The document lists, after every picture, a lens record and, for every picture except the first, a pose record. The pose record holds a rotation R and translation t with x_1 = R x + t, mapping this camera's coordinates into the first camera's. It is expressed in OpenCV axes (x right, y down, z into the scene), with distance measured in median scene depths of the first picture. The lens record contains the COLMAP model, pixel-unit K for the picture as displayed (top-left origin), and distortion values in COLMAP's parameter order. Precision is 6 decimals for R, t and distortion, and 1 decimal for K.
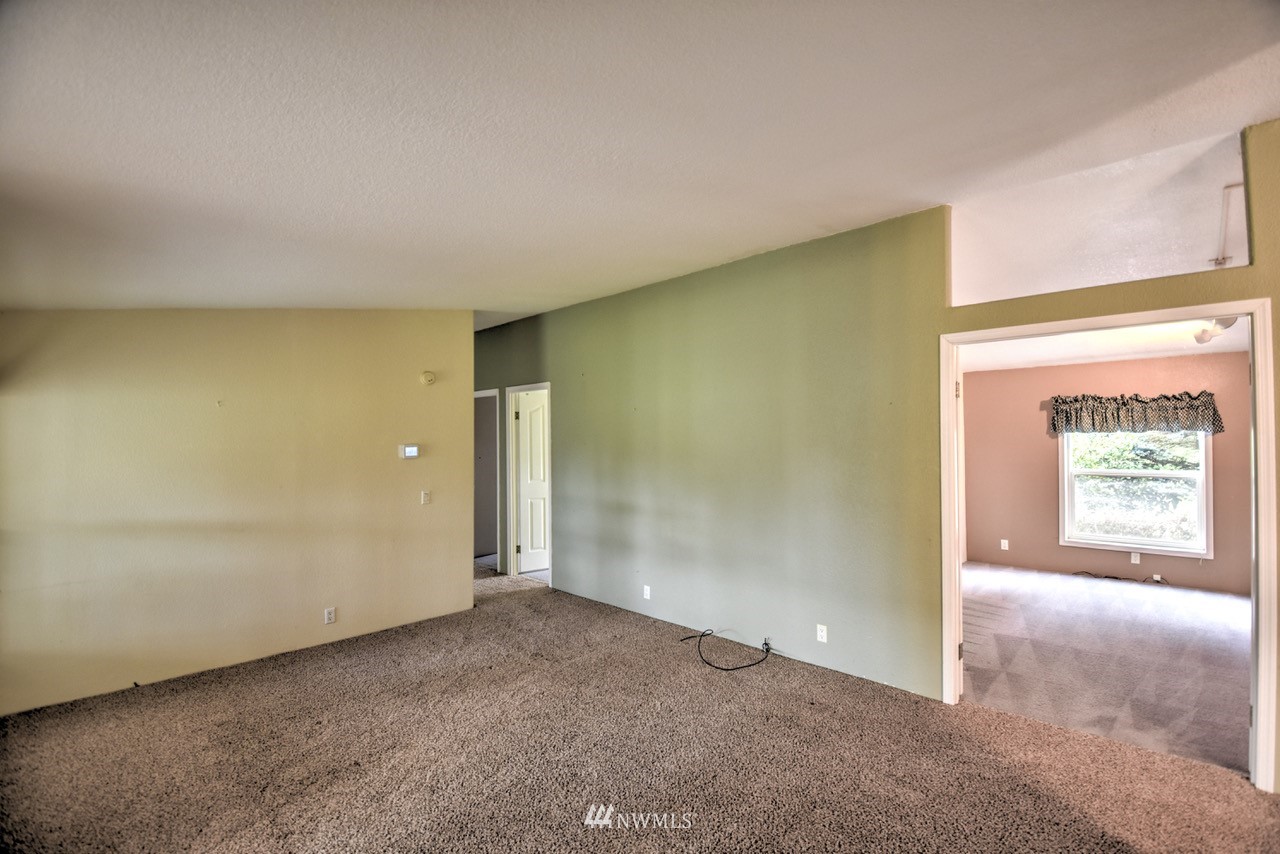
lens RADIAL K [[566.6, 0, 646.3], [0, 566.6, 429.6], [0, 0, 1]] dist [-0.030909, -0.001493]
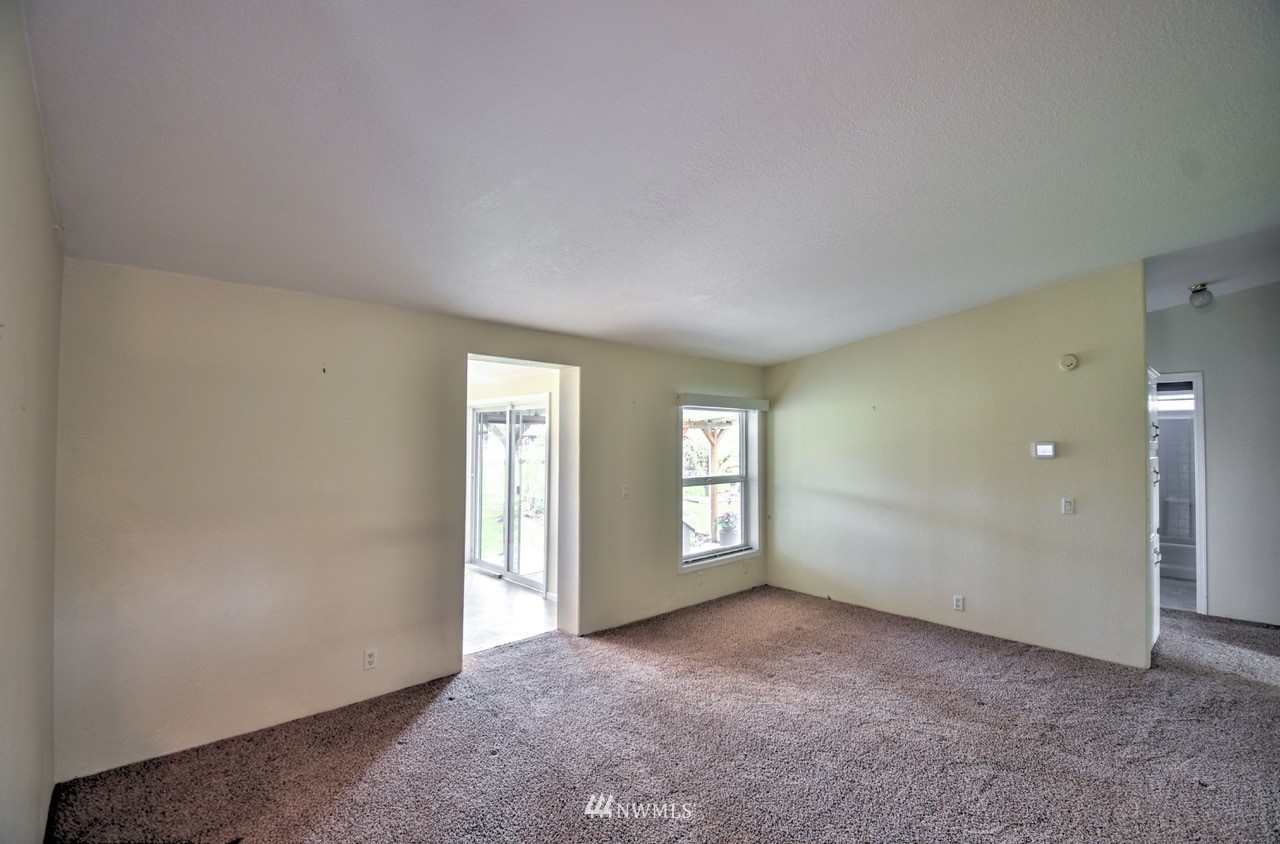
lens RADIAL K [[566.6, 0, 639.9], [0, 566.6, 425.7], [0, 0, 1]] dist [-0.030909, -0.001493]
pose [[-0.061083, -0.009549, -0.998087, 0.349780], [0.010920, 0.999888, -0.010235, 0.002020], [0.998073, -0.011525, -0.060971, 0.311962]]
